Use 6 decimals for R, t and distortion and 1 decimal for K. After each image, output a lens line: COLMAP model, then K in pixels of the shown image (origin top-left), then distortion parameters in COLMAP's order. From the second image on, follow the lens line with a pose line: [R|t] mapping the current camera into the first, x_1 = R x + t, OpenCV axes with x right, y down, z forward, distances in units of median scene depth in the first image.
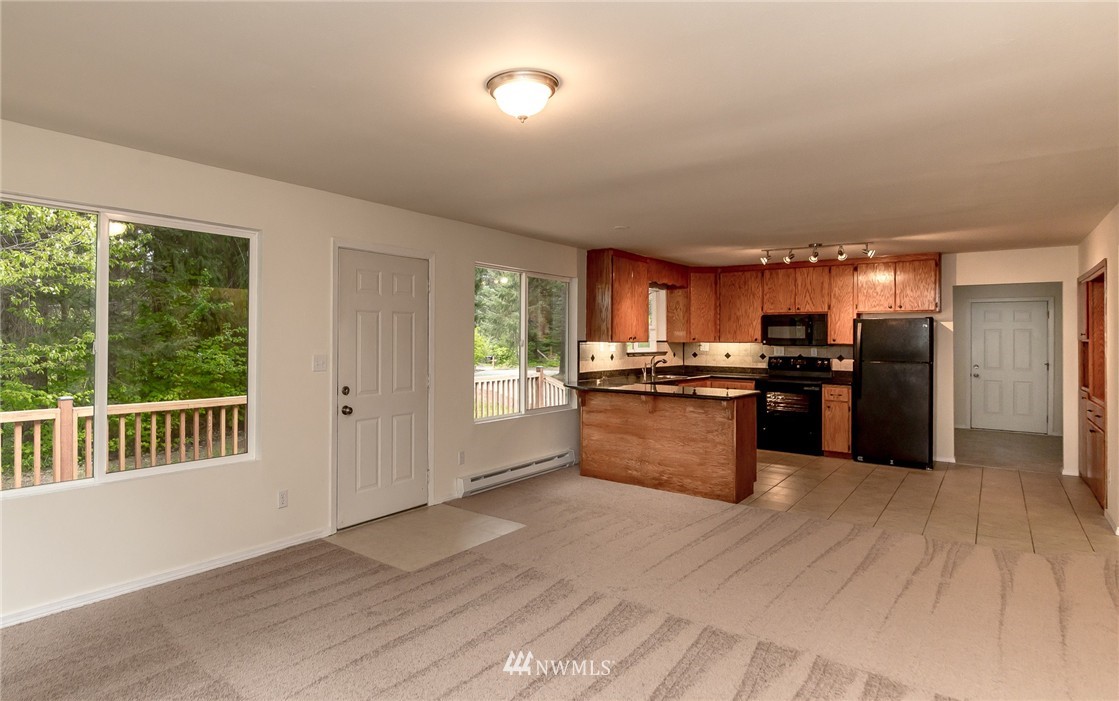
lens RADIAL K [[615.4, 0, 481.8], [0, 615.4, 333.0], [0, 0, 1]] dist [-0.003158, -0.001194]
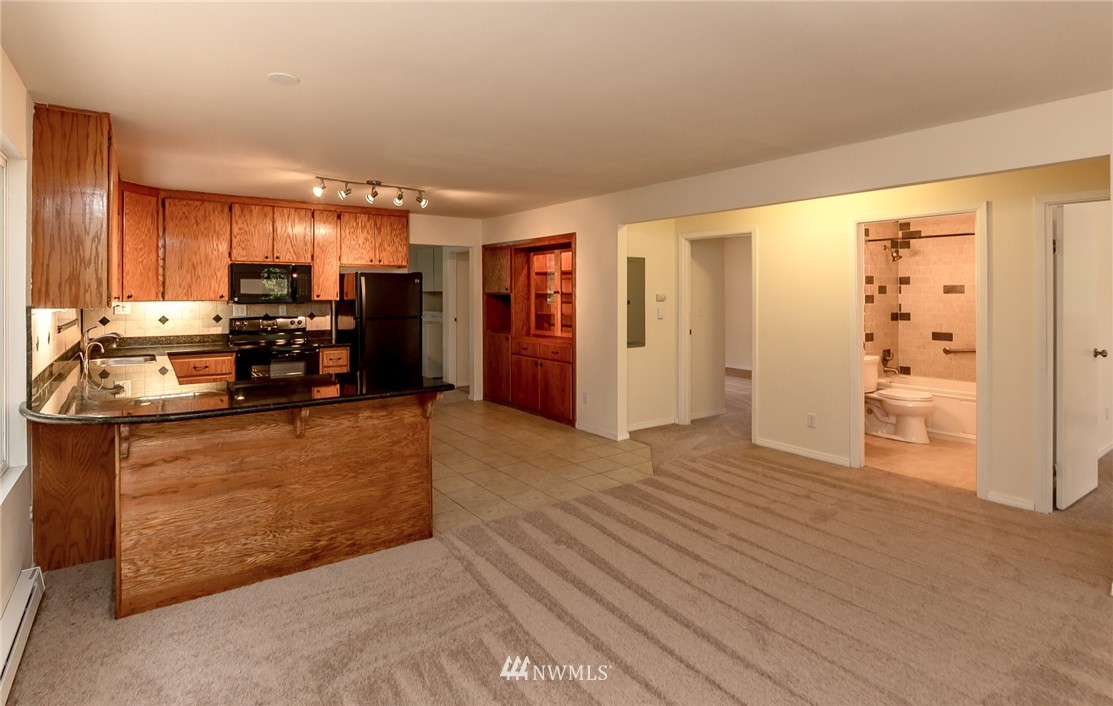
lens RADIAL K [[564.0, 0, 525.5], [0, 564.0, 291.4], [0, 0, 1]] dist [-0.006020, -0.001033]
pose [[0.269164, -0.007085, 0.963068, -0.111604], [-0.004773, 0.999951, 0.008690, -0.002967], [-0.963082, -0.006935, 0.269117, 0.489061]]
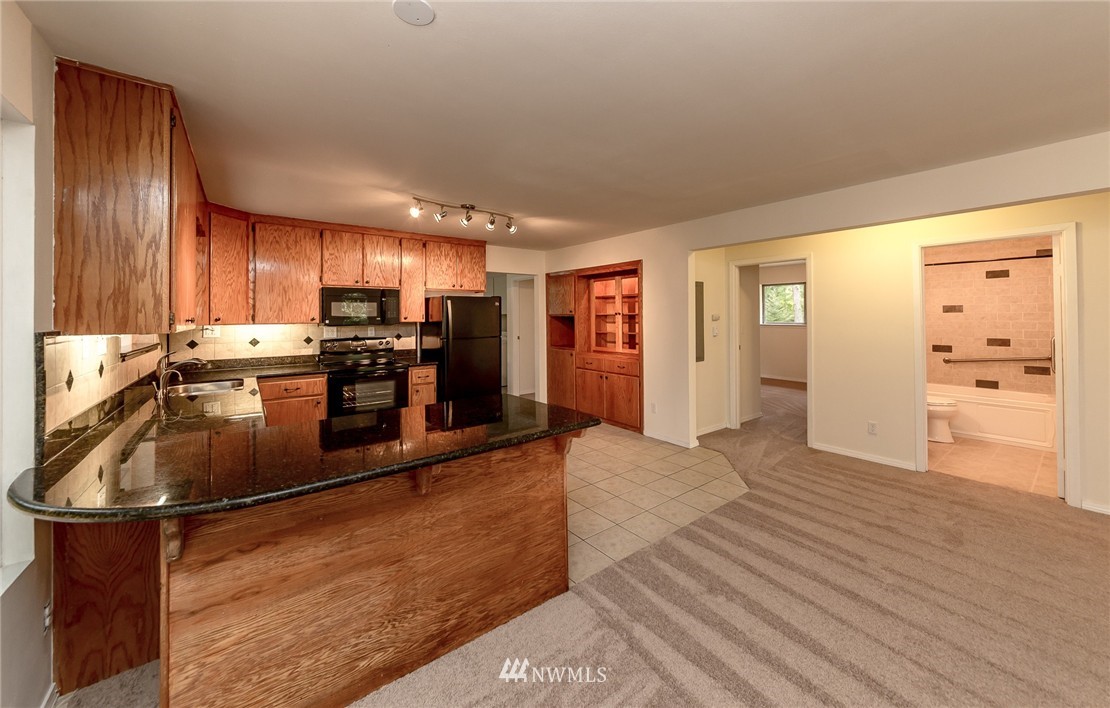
lens RADIAL K [[412.1, 0, 567.5], [0, 412.1, 311.9], [0, 0, 1]] dist [-0.013746, 0.004587]
pose [[0.201527, -0.001230, 0.979482, 0.010207], [0.000856, 0.999999, 0.001080, 0.001724], [-0.979483, 0.000621, 0.201527, 0.614611]]
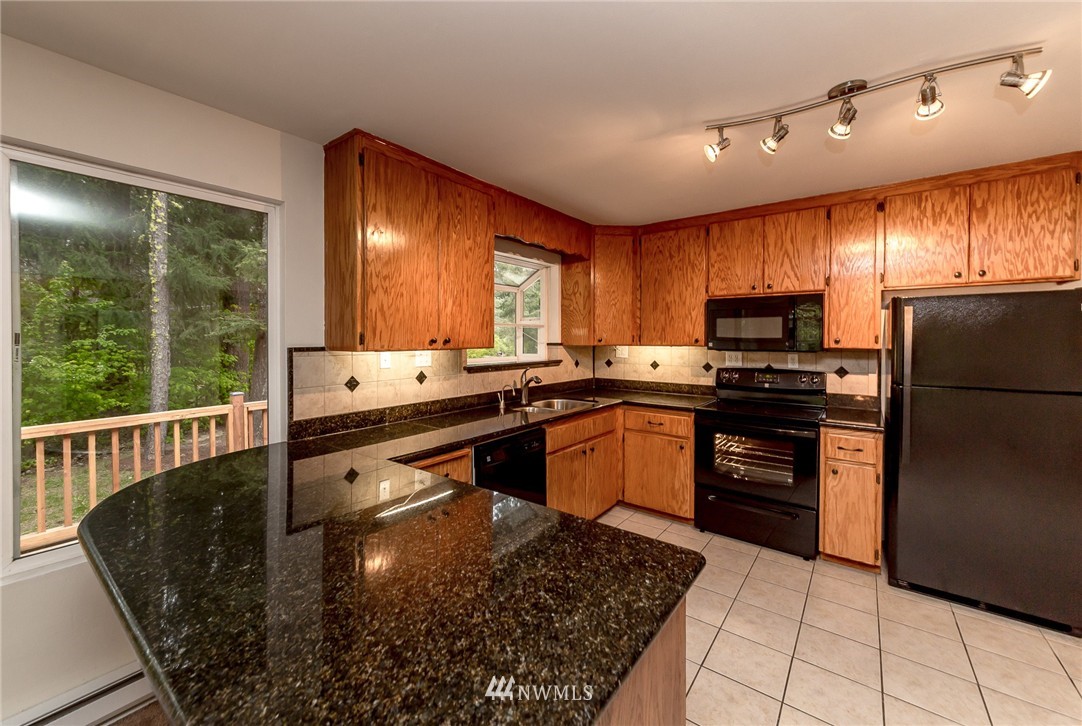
lens RADIAL K [[431.0, 0, 520.7], [0, 431.0, 343.6], [0, 0, 1]] dist [-0.008340, 0.000118]
pose [[0.999725, -0.008504, 0.021868, 0.275157], [0.008039, 0.999741, 0.021277, 0.003257], [-0.022044, -0.021095, 0.999534, 0.606339]]
